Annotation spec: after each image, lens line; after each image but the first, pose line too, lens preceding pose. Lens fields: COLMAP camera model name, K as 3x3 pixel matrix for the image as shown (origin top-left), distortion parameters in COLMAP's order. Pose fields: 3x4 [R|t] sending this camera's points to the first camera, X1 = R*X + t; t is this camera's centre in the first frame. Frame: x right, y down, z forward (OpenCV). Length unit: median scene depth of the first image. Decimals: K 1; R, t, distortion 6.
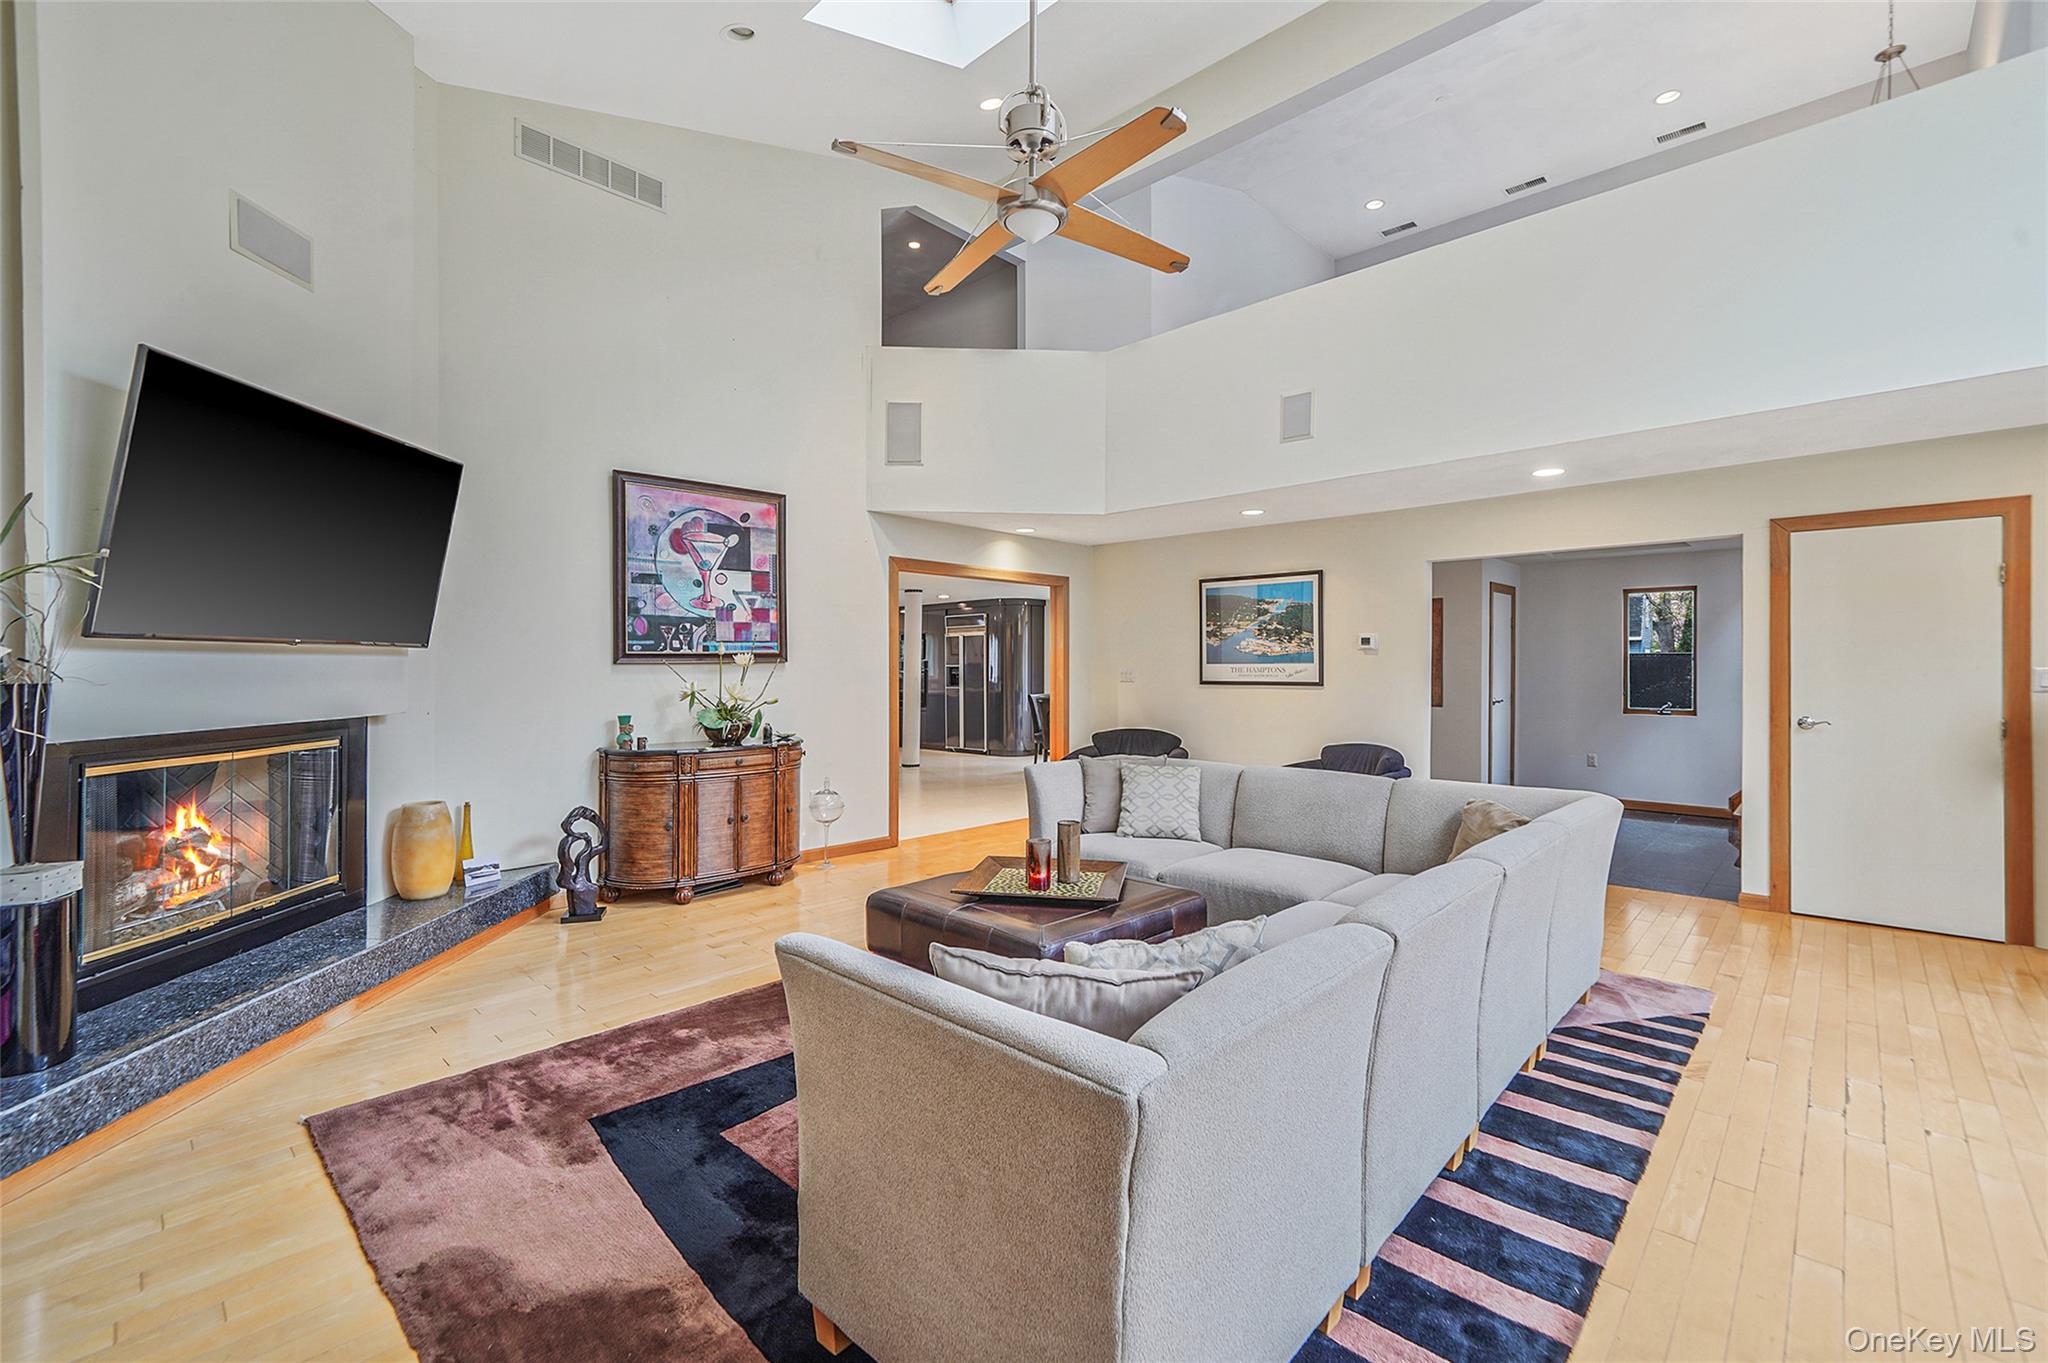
lens RADIAL K [[903.8, 0, 1027.7], [0, 903.8, 665.0], [0, 0, 1]] dist [0.012302, 0.000444]
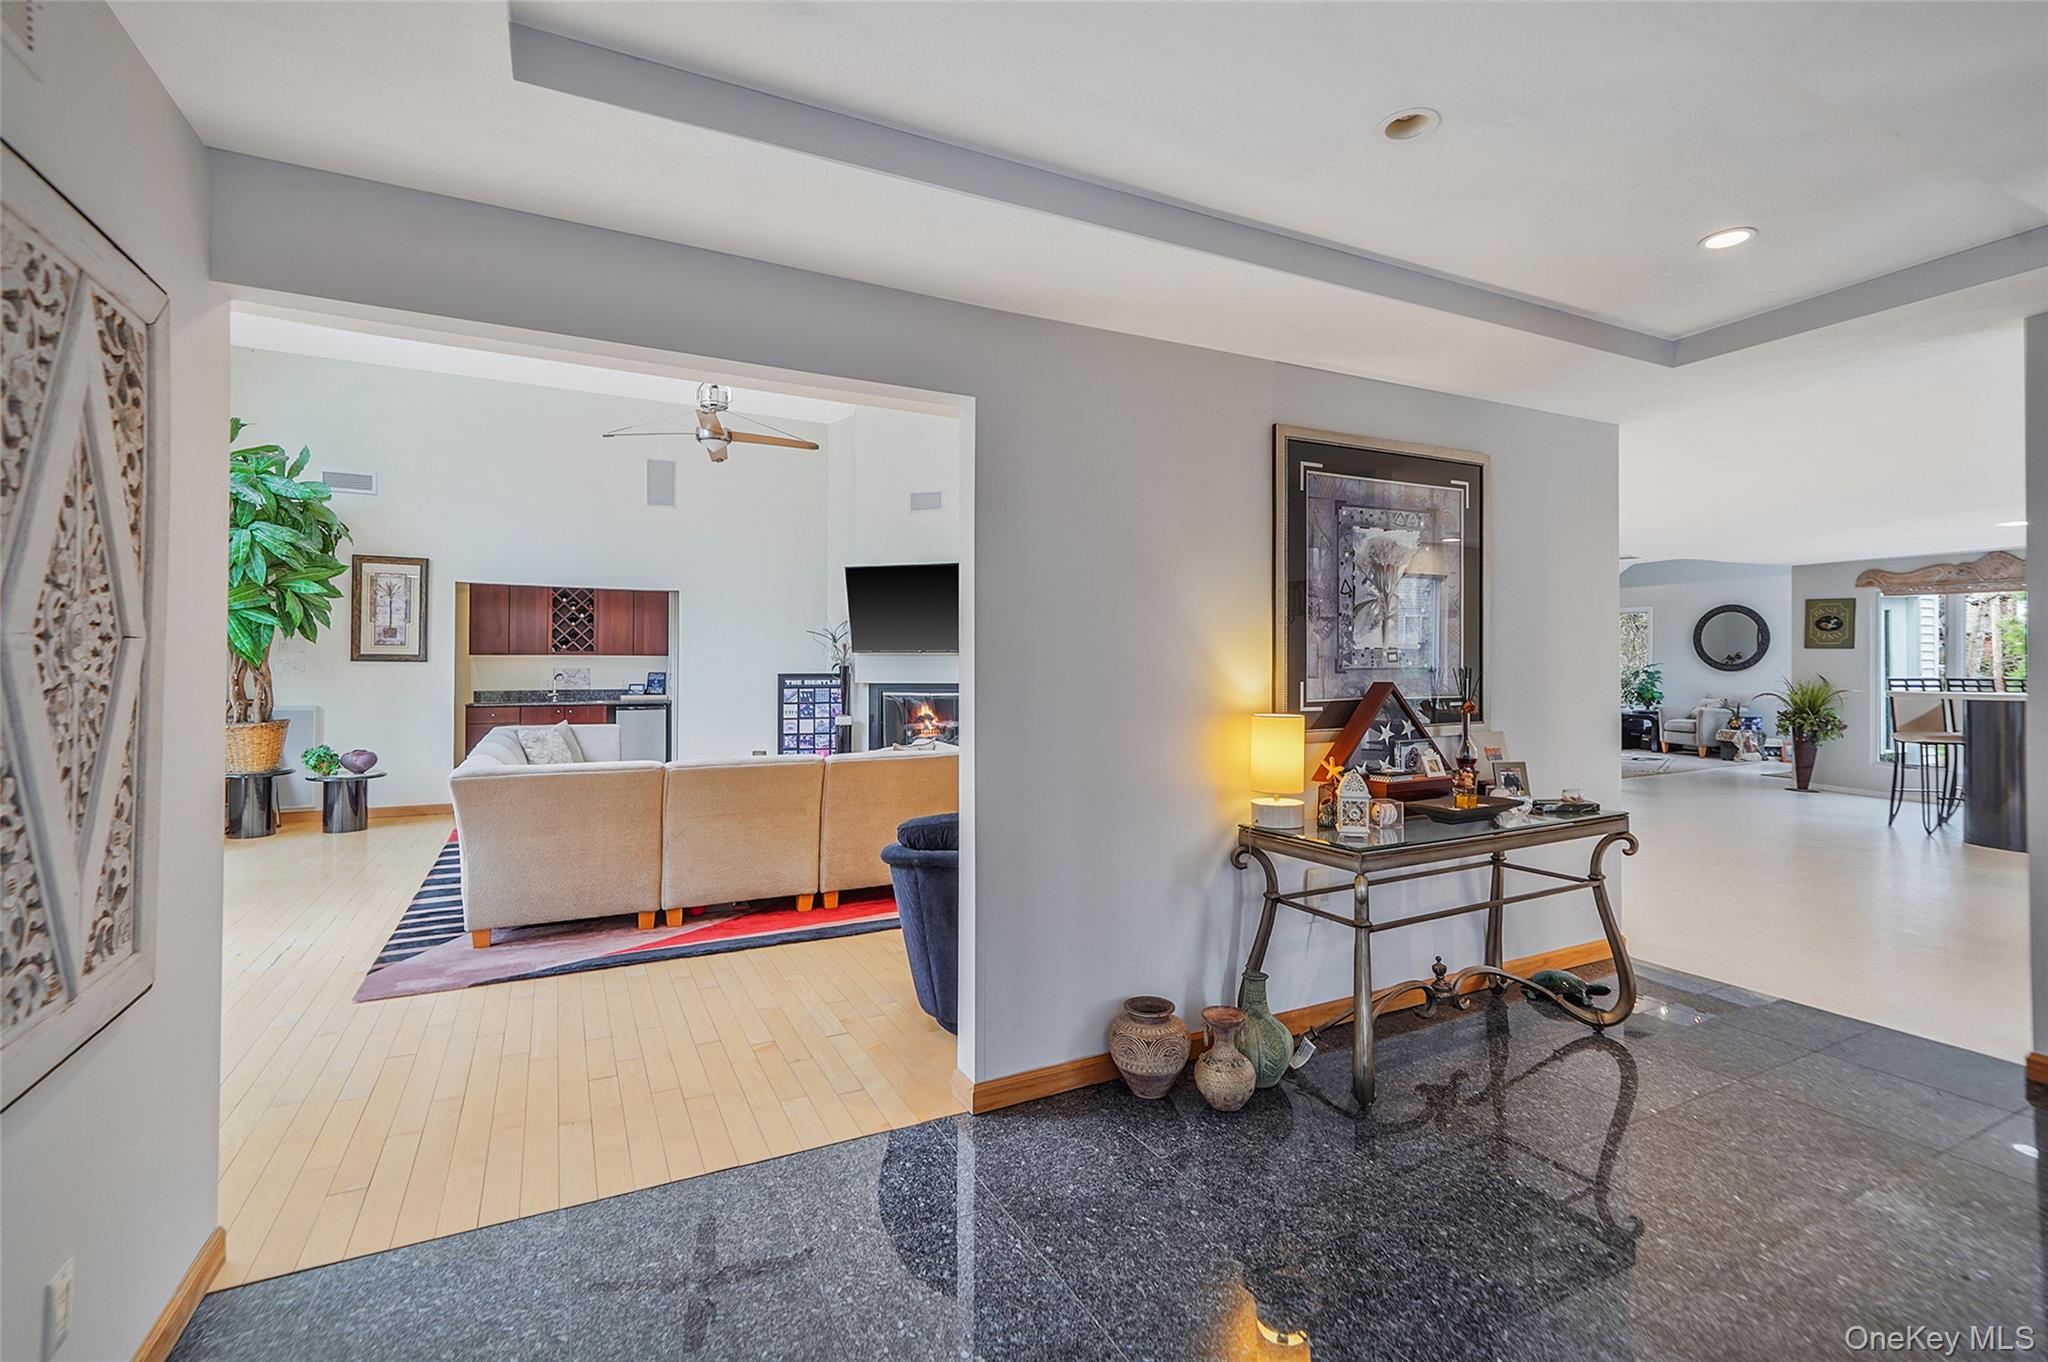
lens RADIAL K [[903.8, 0, 1013.9], [0, 903.8, 650.1], [0, 0, 1]] dist [0.012302, 0.000444]
pose [[-0.340589, -0.021695, -0.939962, 0.946189], [-0.001829, 0.999747, -0.022412, 0.017908], [0.940211, -0.005914, -0.340542, 1.313150]]
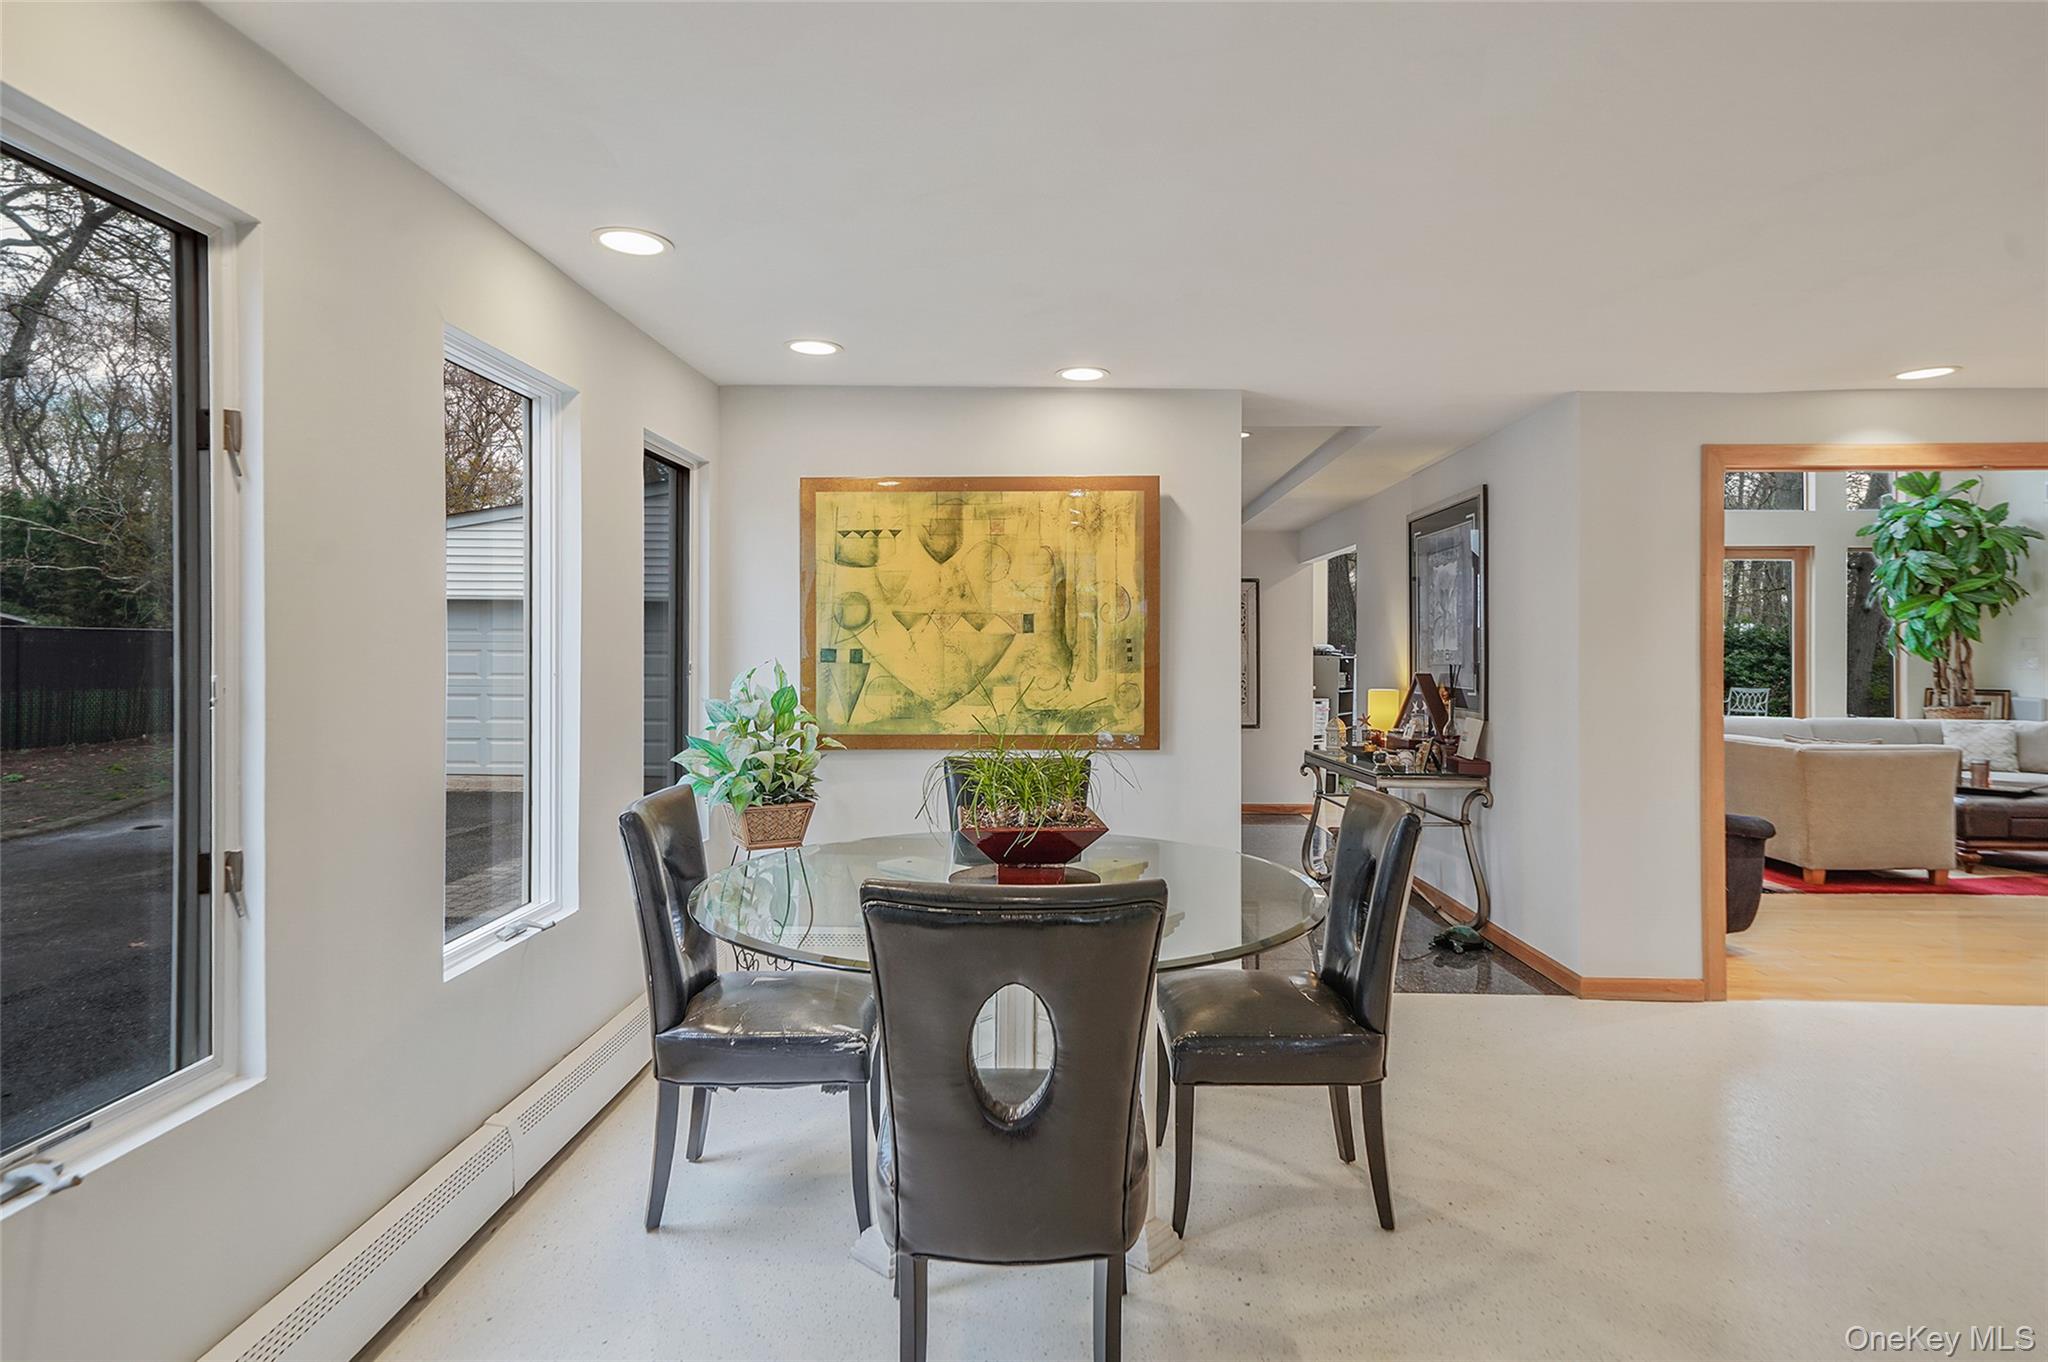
lens RADIAL K [[1072.9, 0, 1030.5], [0, 1072.9, 646.6], [0, 0, 1]] dist [0.014591, 0.000936]
pose [[-0.668979, -0.002710, 0.743276, -0.194467], [-0.006909, 0.999973, -0.002572, 0.003471], [-0.743249, -0.006856, -0.668979, 2.314209]]
